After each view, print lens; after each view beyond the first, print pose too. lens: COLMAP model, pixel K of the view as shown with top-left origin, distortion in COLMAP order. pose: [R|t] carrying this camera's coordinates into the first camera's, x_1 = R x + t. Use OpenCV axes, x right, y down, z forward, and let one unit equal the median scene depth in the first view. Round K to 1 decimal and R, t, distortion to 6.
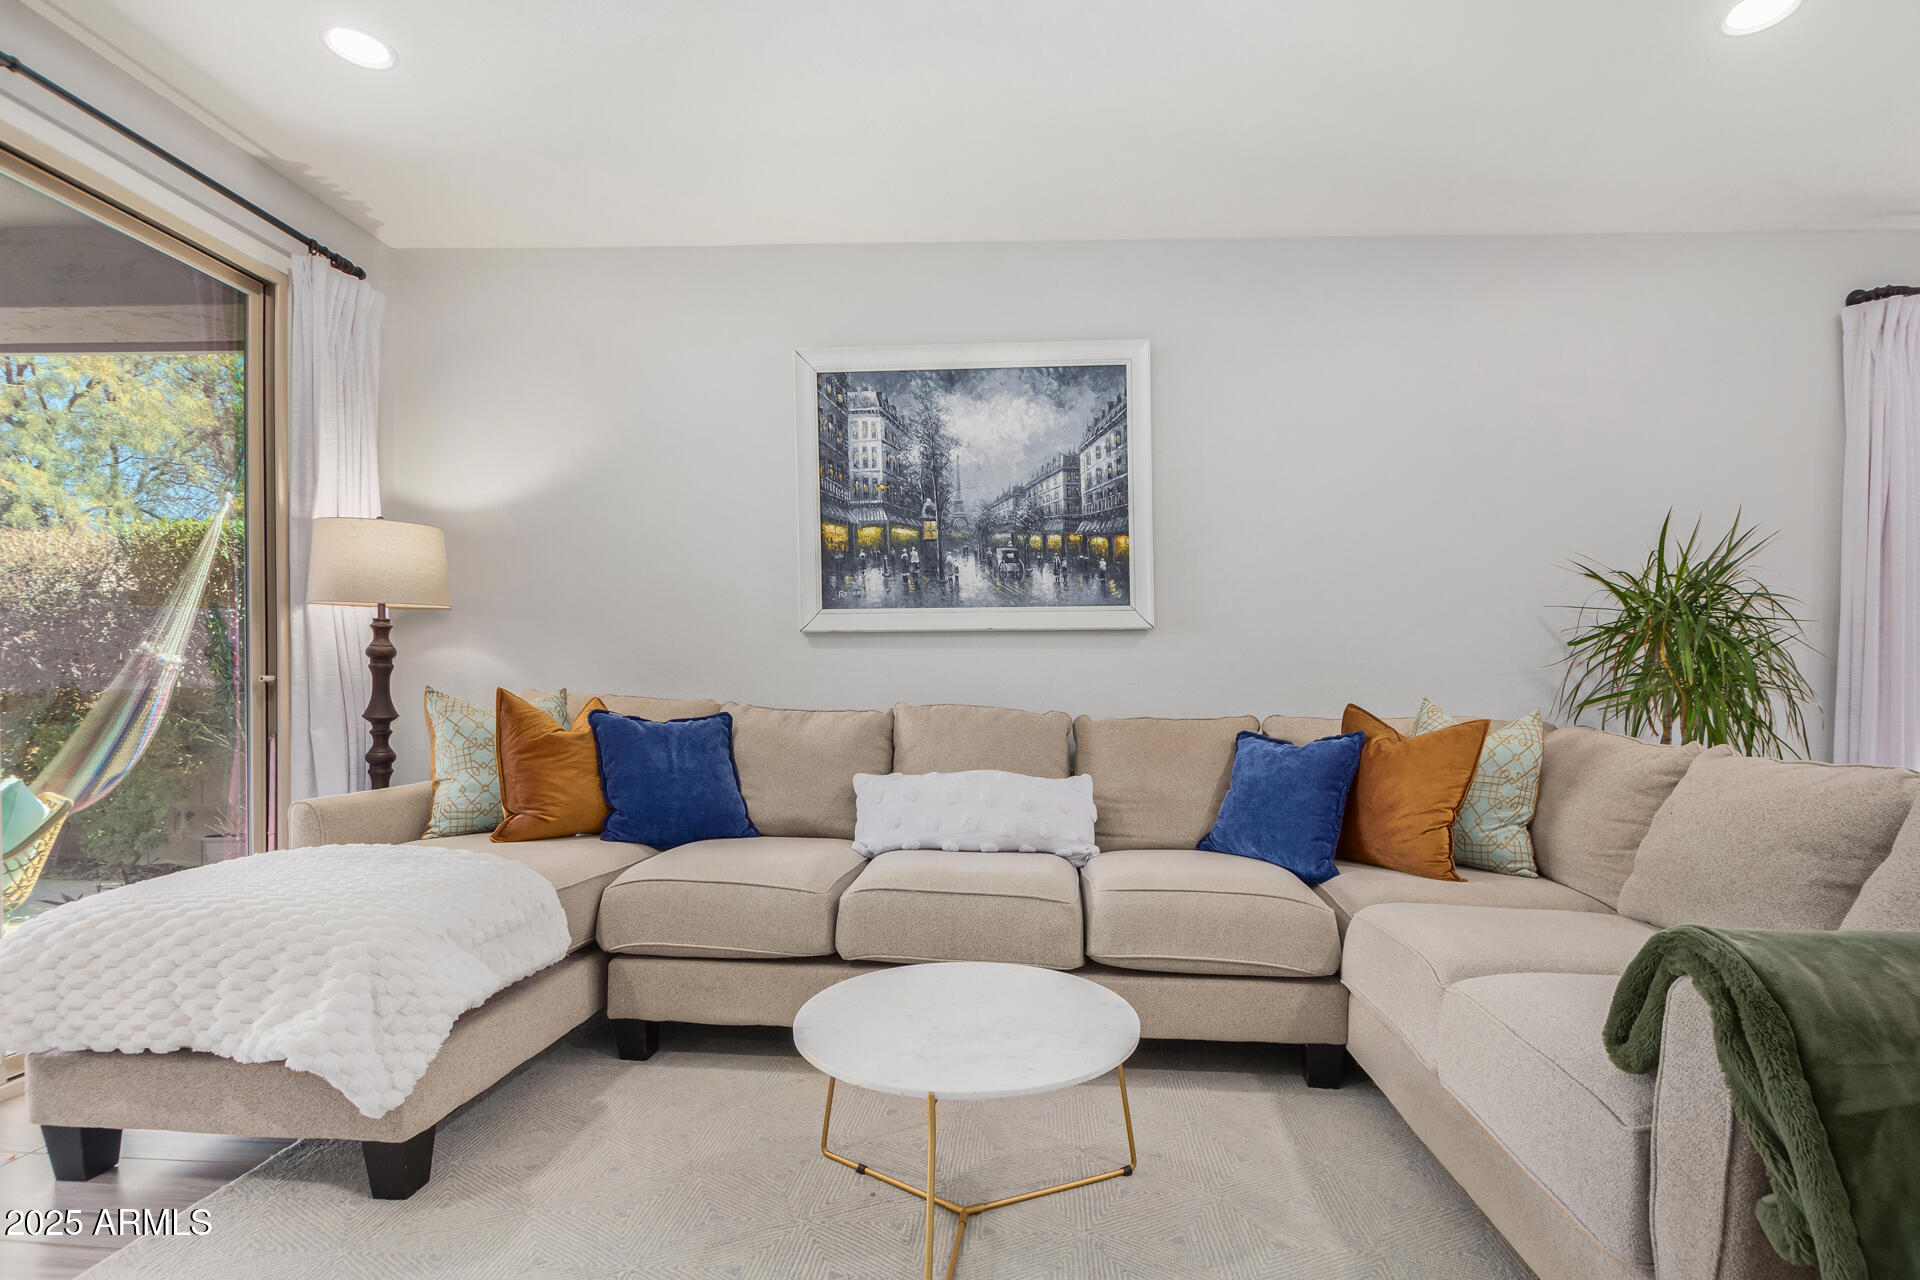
lens RADIAL K [[913.1, 0, 961.7], [0, 913.1, 685.5], [0, 0, 1]] dist [-0.000965, -0.000507]
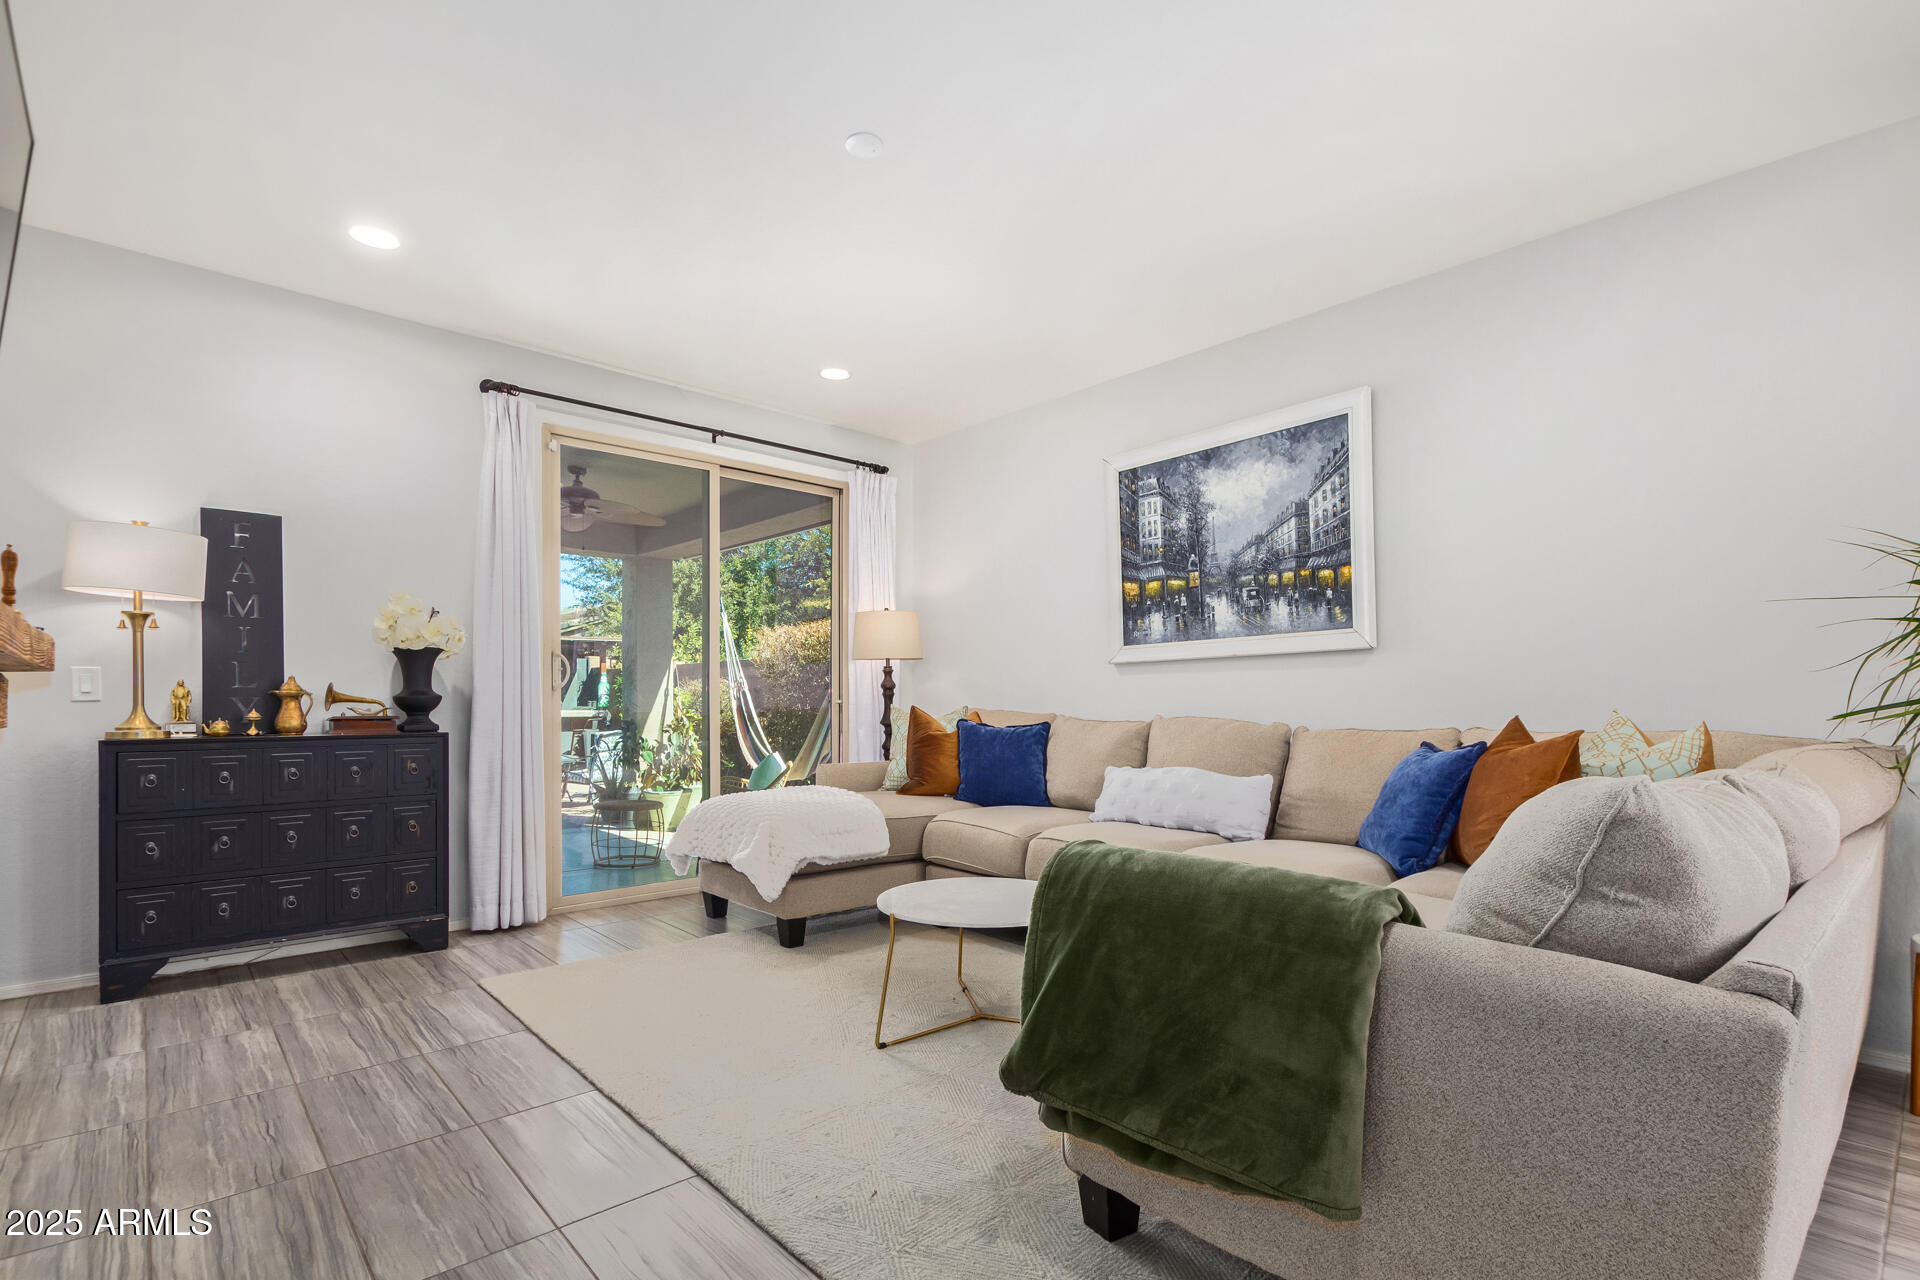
lens RADIAL K [[887.9, 0, 964.9], [0, 887.9, 691.1], [0, 0, 1]] dist [-0.000905, -0.000276]
pose [[0.717635, -0.018026, -0.696186, 0.592553], [0.006466, 0.999794, -0.019222, 0.006524], [0.696389, 0.009293, 0.717604, -0.102269]]
